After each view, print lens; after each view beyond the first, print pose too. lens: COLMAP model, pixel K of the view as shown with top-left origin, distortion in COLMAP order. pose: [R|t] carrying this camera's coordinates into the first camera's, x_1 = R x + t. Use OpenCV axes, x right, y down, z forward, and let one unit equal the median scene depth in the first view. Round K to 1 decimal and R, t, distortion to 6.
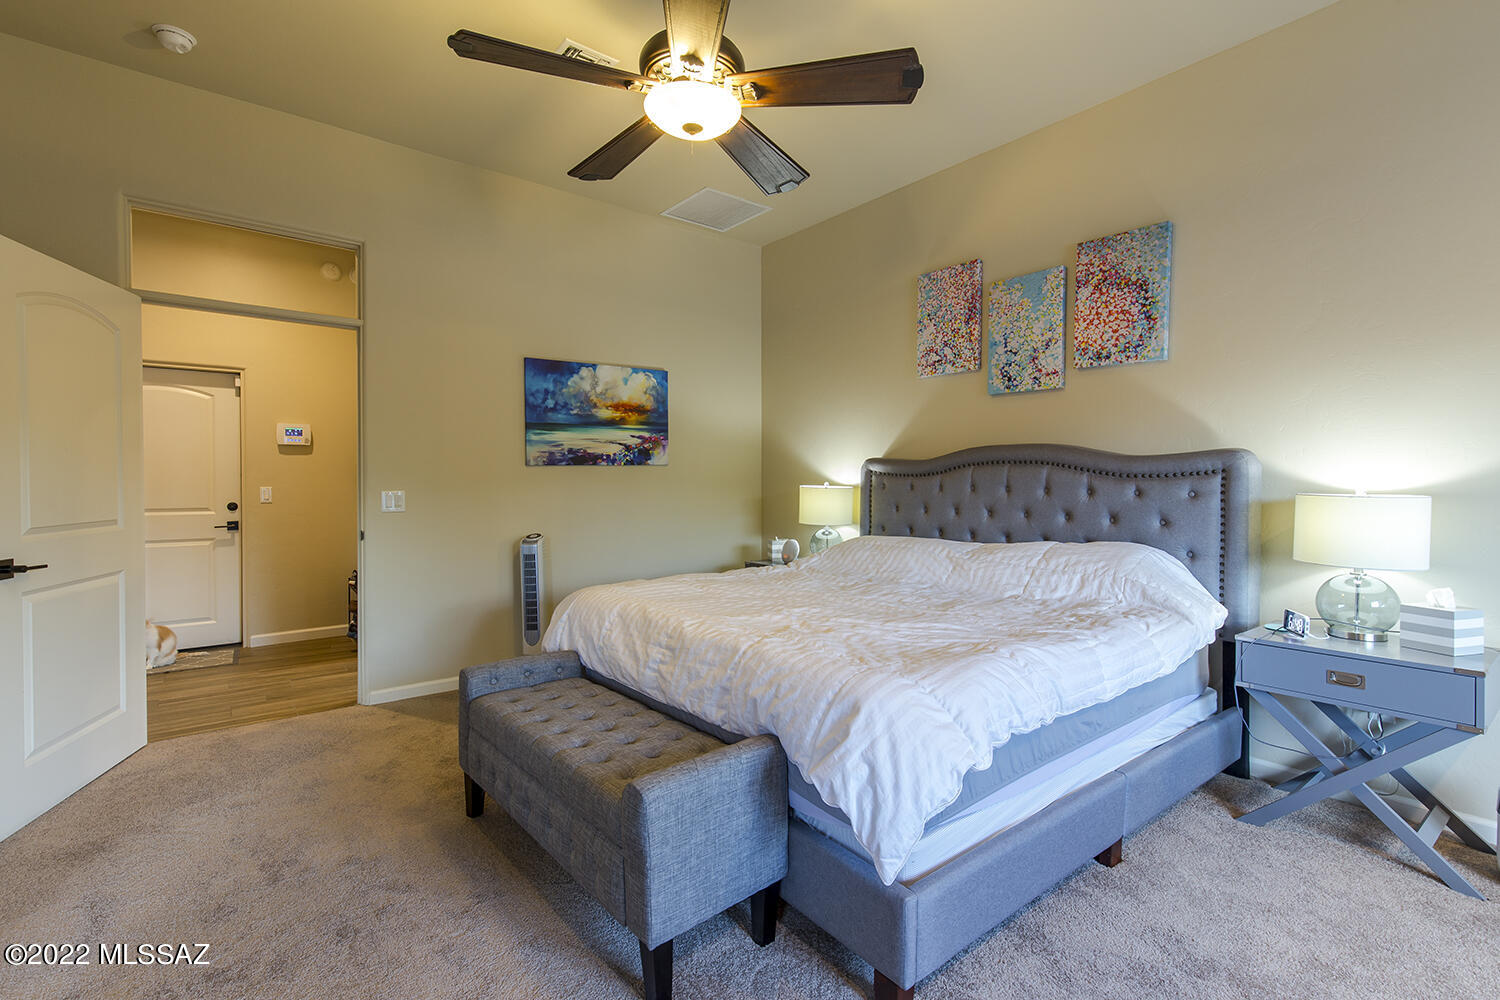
lens RADIAL K [[702.7, 0, 750.0], [0, 702.7, 500.0], [0, 0, 1]] dist [0.001927, 0.000140]
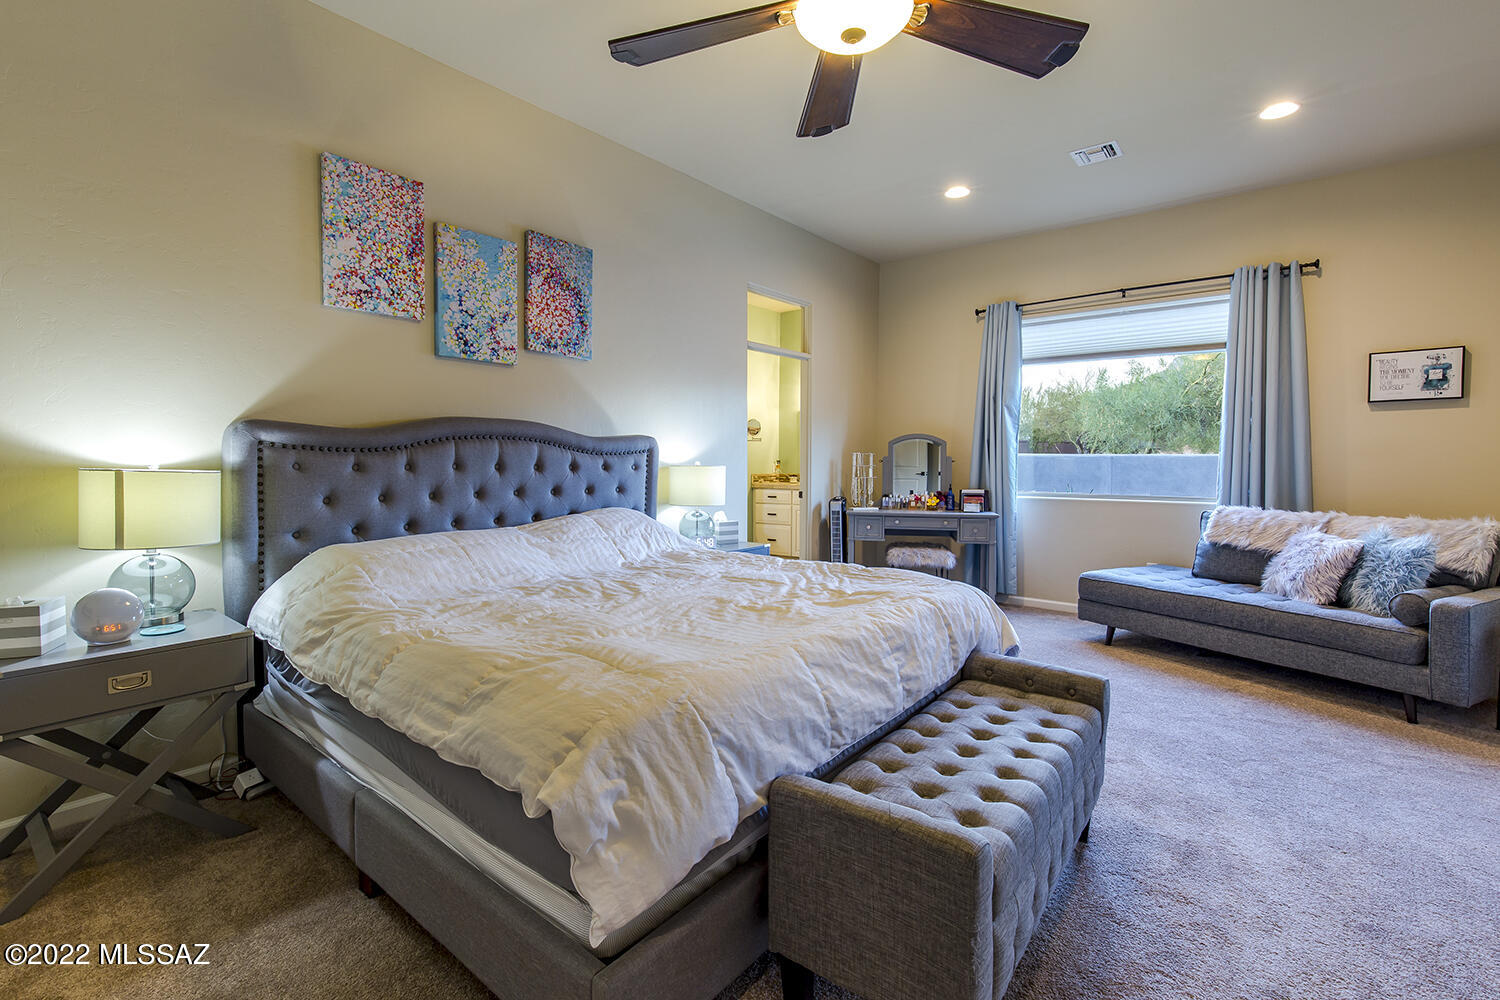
lens RADIAL K [[676.6, 0, 746.3], [0, 676.6, 486.2], [0, 0, 1]] dist [0.003959, 0.000118]
pose [[-0.227304, -0.036988, 0.973121, -0.564670], [0.032501, 0.998434, 0.045542, -0.019898], [-0.973281, 0.041979, -0.225746, 0.881604]]
